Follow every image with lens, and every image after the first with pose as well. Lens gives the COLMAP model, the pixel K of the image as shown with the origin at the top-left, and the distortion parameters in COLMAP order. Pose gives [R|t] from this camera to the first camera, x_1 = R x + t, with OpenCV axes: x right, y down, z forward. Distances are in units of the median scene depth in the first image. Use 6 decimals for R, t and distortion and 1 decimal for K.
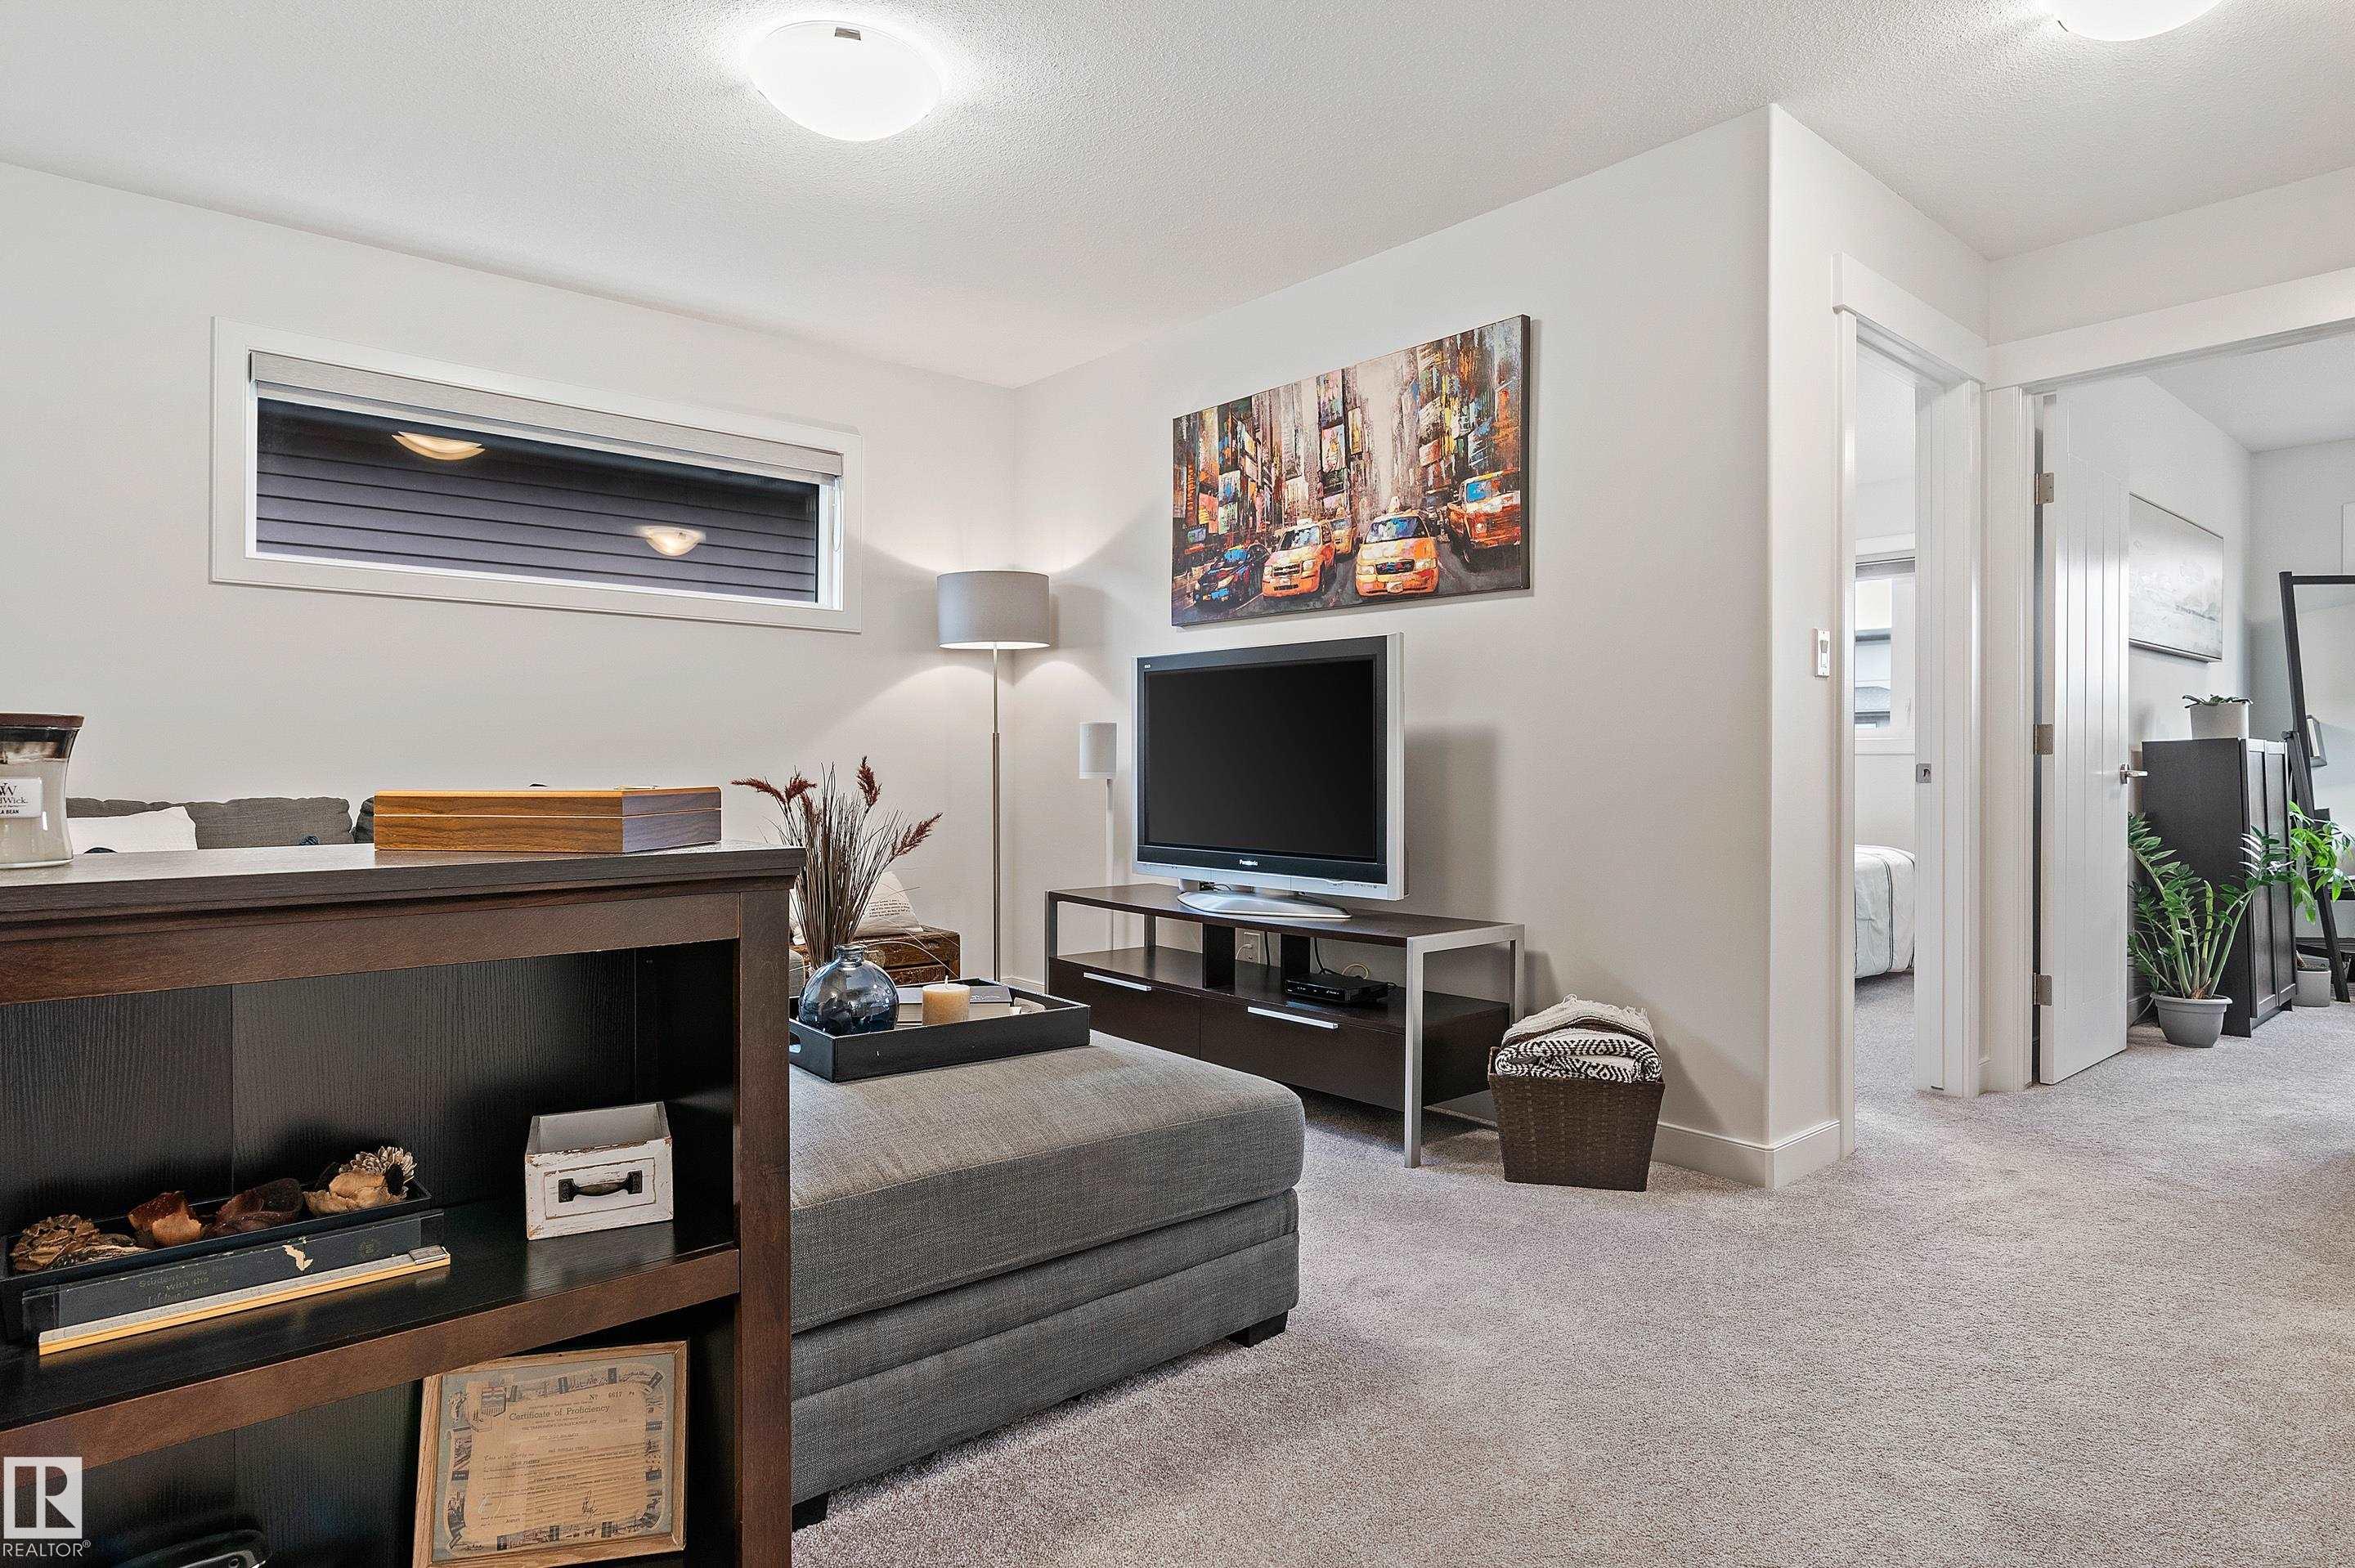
lens RADIAL K [[1299.1, 0, 1177.8], [0, 1299.1, 777.7], [0, 0, 1]] dist [-0.000888, 0.000030]
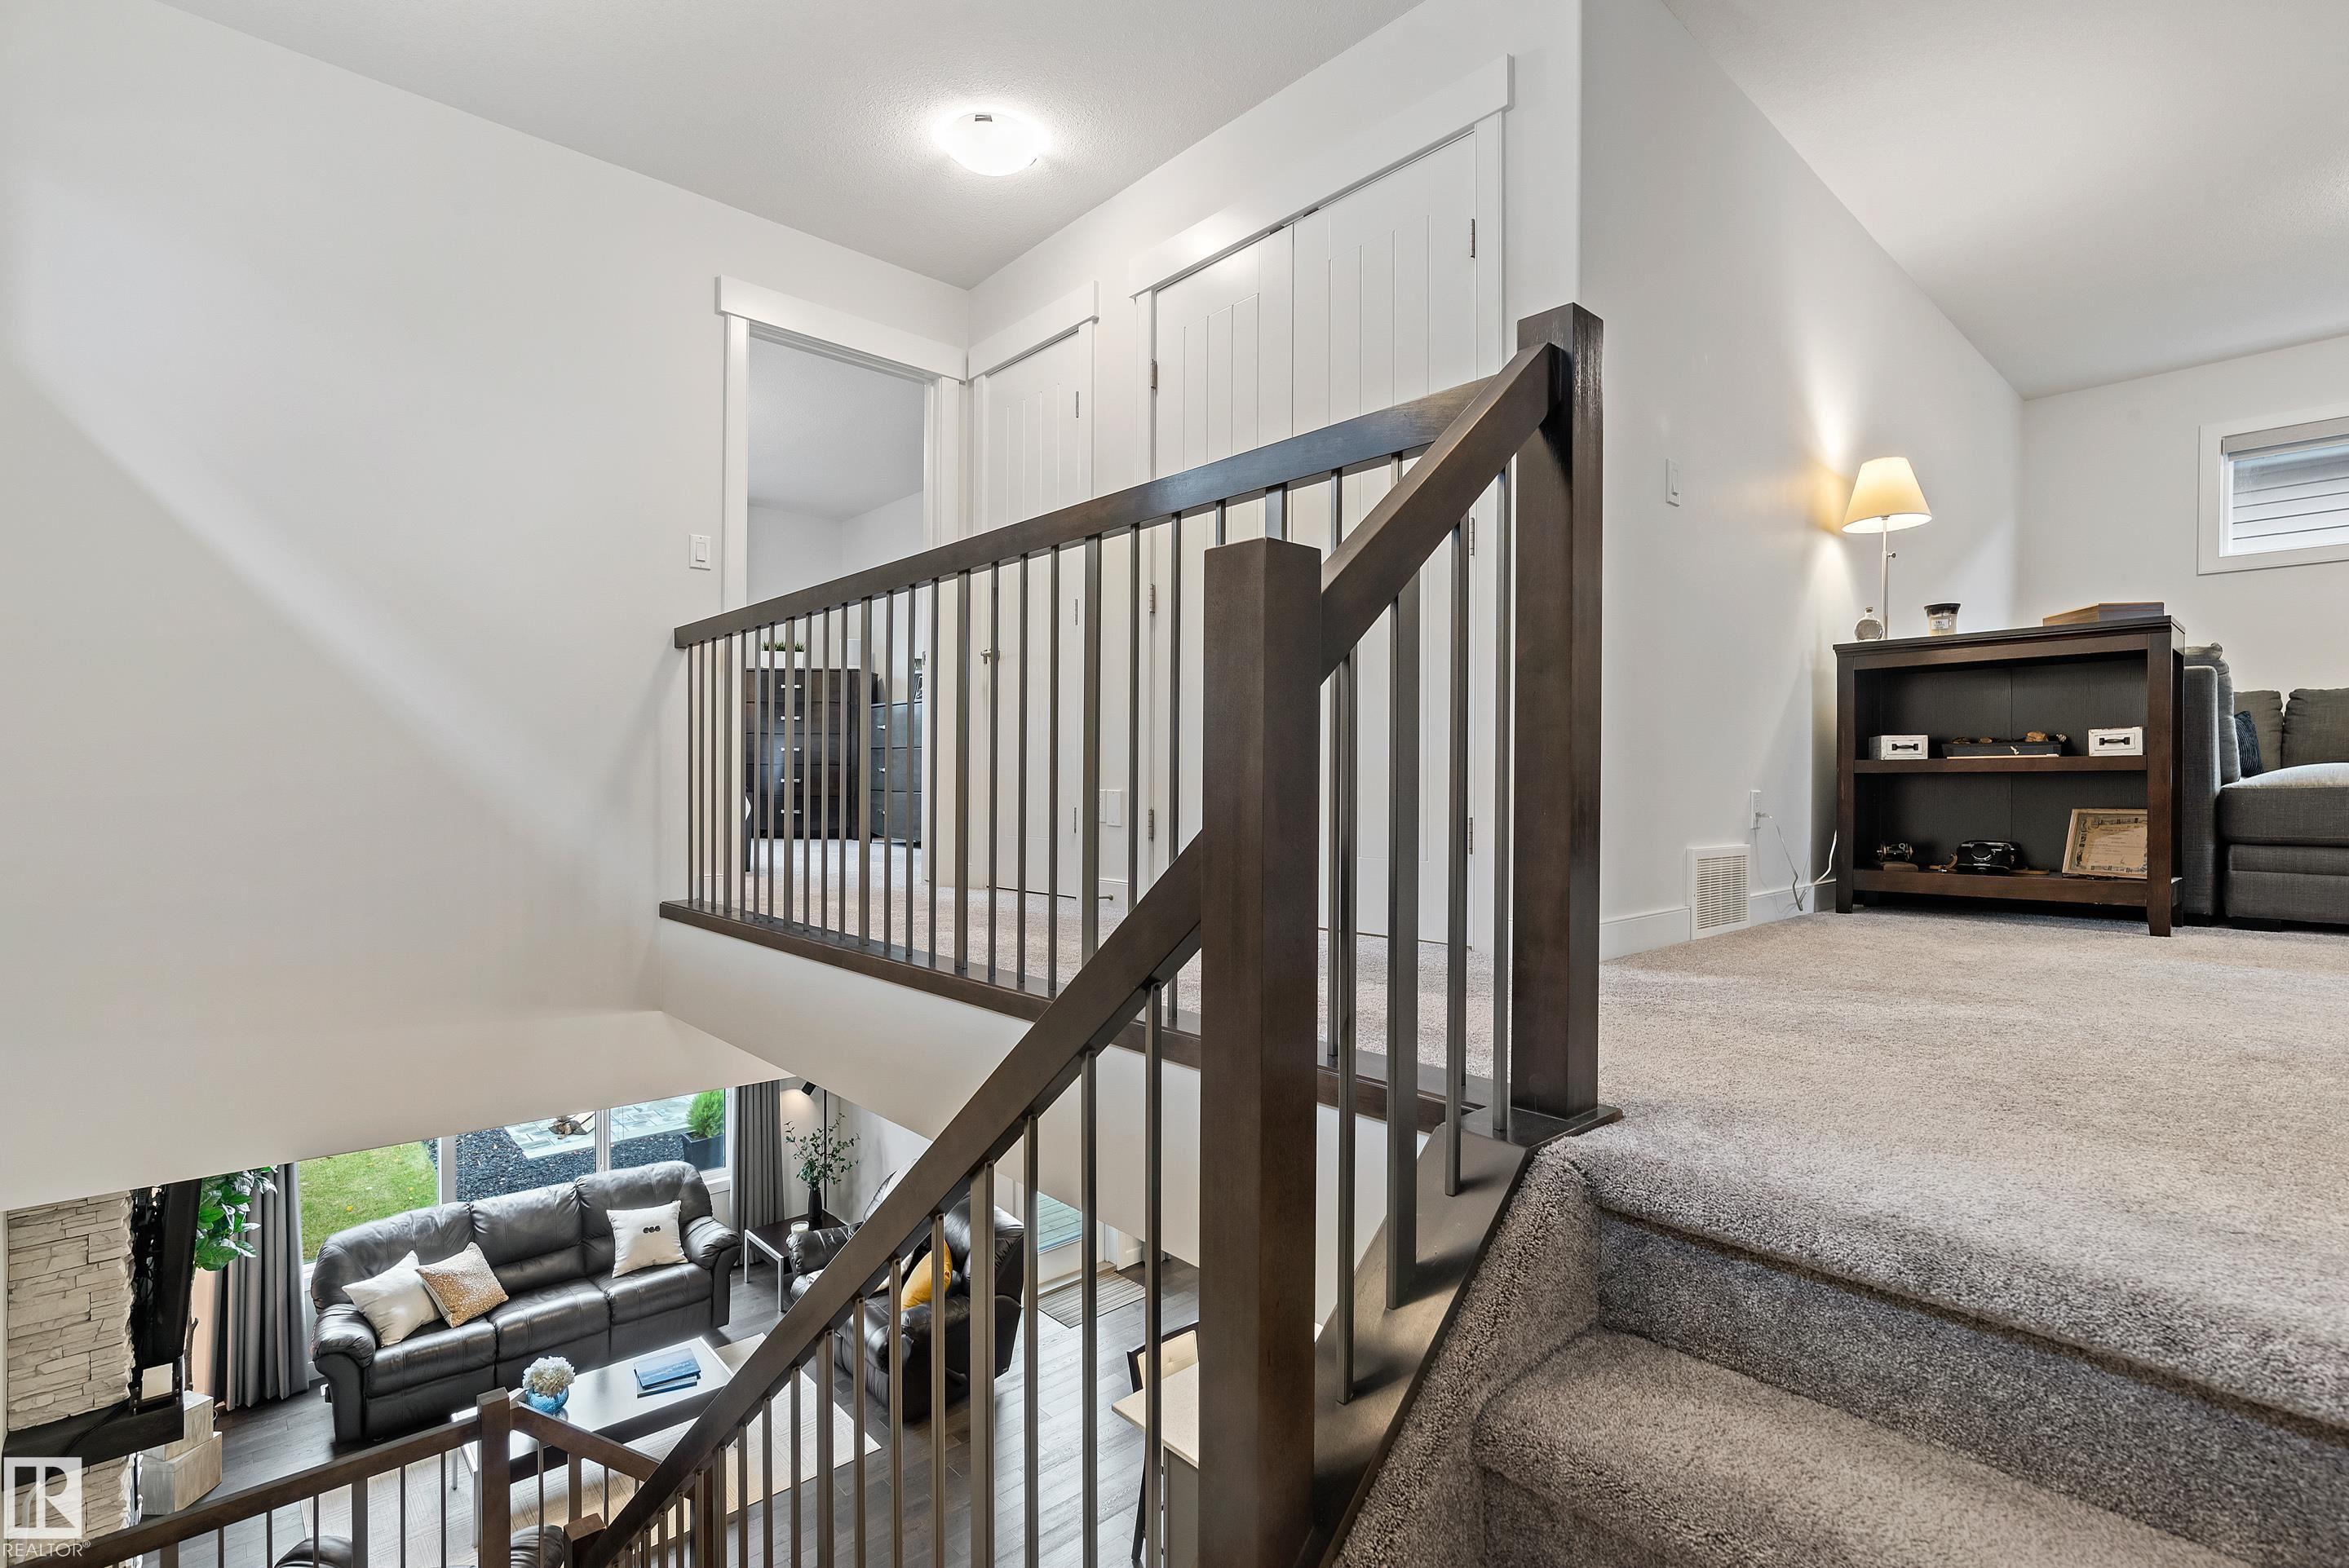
lens RADIAL K [[1087.5, 0, 1174.1], [0, 1087.5, 786.9], [0, 0, 1]] dist [-0.017189, -0.000176]
pose [[0.028164, -0.001172, -0.999603, 1.811971], [-0.002796, 0.999995, -0.001251, 0.399683], [0.999599, 0.002830, 0.028161, -1.131171]]
